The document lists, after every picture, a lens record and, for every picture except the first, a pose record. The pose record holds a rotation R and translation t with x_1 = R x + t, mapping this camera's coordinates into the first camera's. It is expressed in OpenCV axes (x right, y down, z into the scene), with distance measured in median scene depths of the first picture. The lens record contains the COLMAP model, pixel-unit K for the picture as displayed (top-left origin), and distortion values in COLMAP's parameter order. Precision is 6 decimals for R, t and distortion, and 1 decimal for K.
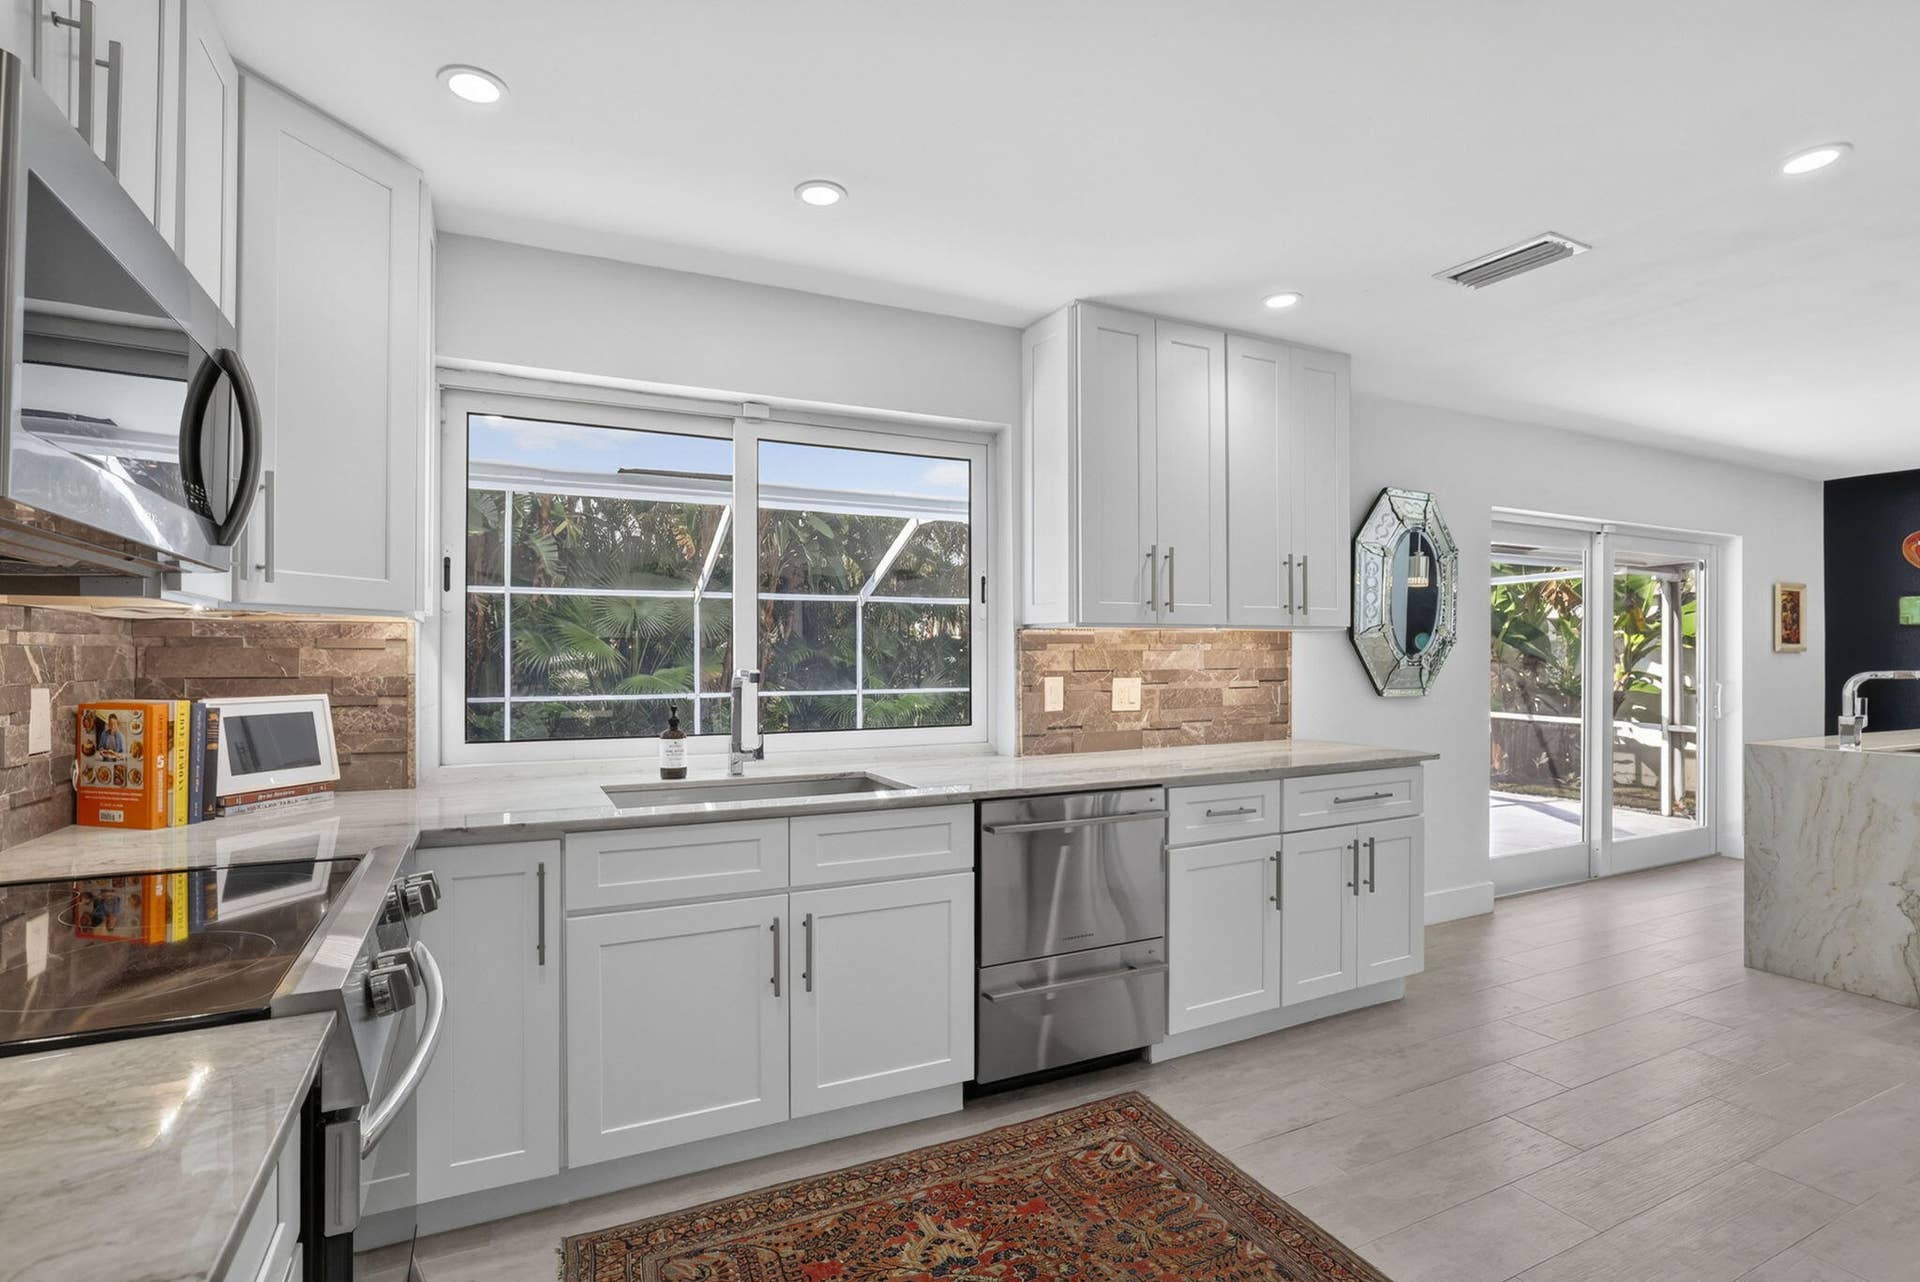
lens RADIAL K [[851.2, 0, 919.0], [0, 851.2, 652.0], [0, 0, 1]] dist [-0.022763, 0.002746]
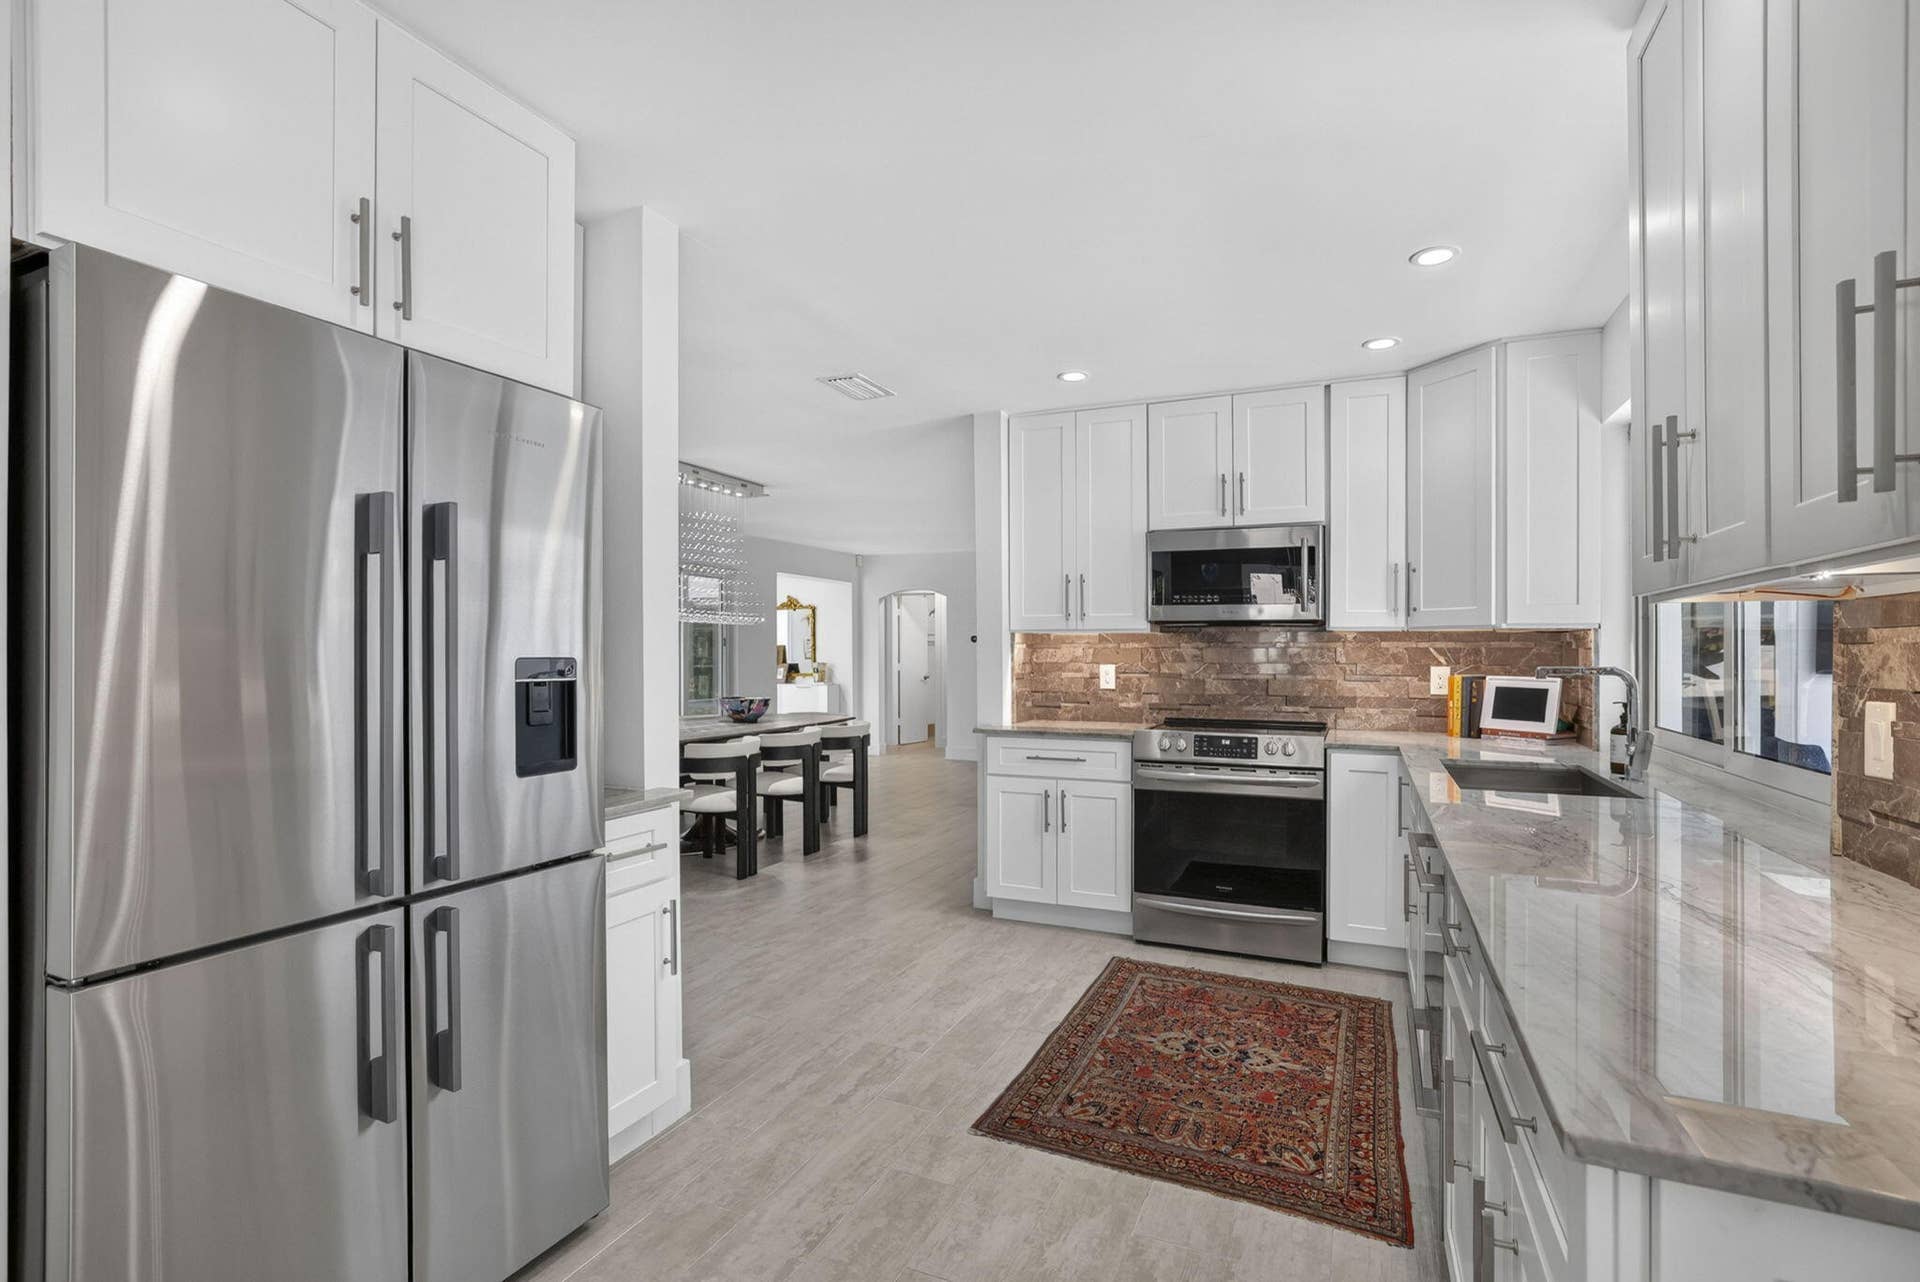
lens RADIAL K [[851.2, 0, 1015.1], [0, 851.2, 652.3], [0, 0, 1]] dist [-0.022763, 0.002746]
pose [[-0.684943, 0.000311, -0.728597, 1.030954], [0.000054, 1.000000, 0.000376, 0.002377], [0.728597, 0.000218, -0.684943, 1.258888]]
